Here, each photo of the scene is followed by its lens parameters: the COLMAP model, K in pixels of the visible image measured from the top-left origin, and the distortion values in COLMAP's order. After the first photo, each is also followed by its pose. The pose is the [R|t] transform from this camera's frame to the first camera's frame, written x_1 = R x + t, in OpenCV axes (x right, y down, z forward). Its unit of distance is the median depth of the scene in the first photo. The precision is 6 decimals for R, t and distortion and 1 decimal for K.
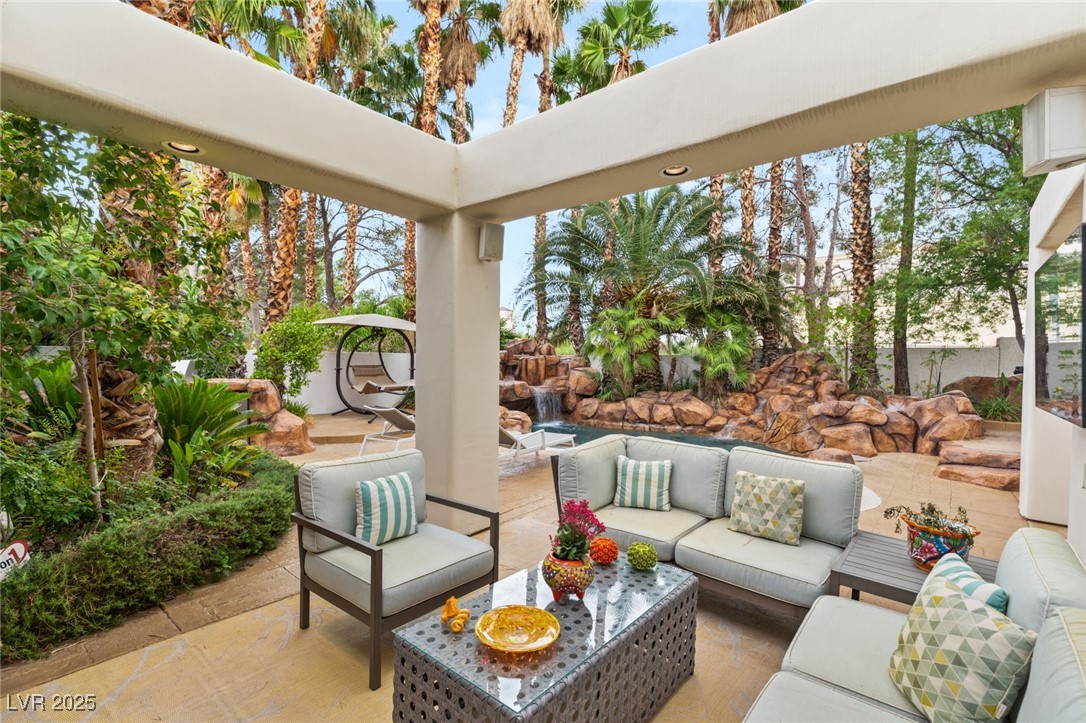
lens RADIAL K [[496.7, 0, 549.3], [0, 496.7, 370.5], [0, 0, 1]] dist [0.001652, -0.000532]
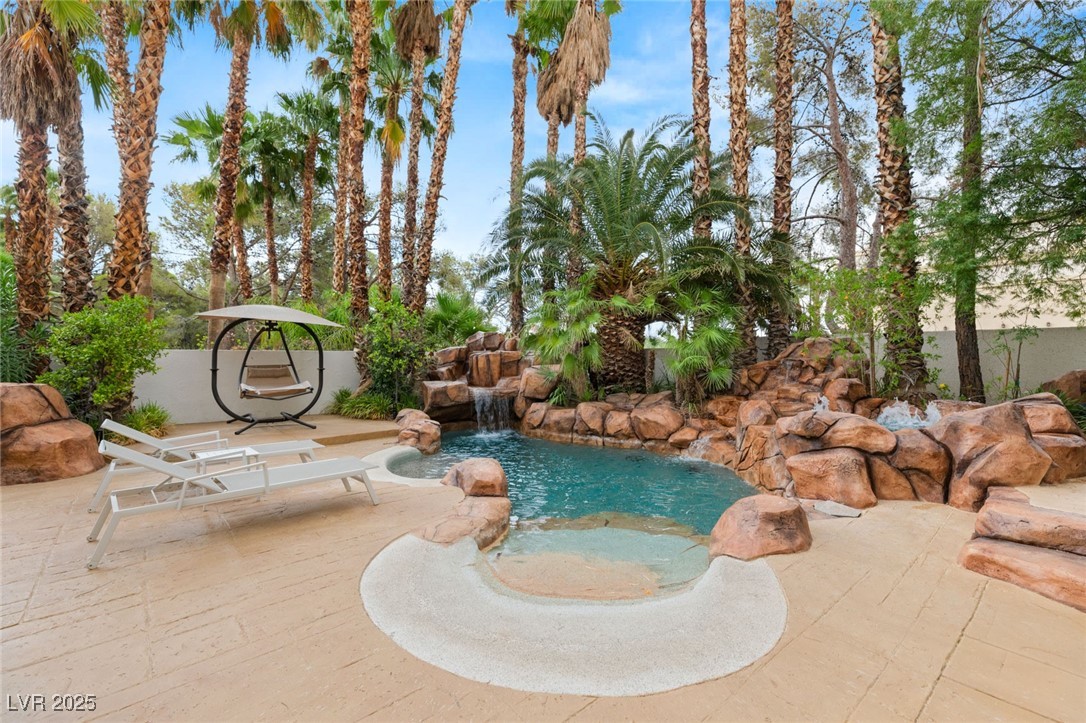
lens RADIAL K [[496.7, 0, 538.0], [0, 496.7, 354.5], [0, 0, 1]] dist [0.001652, -0.000532]
pose [[0.985910, -0.016418, -0.166471, 0.246601], [0.011256, 0.999428, -0.031901, 0.004075], [0.166899, 0.029578, 0.985530, 0.233566]]
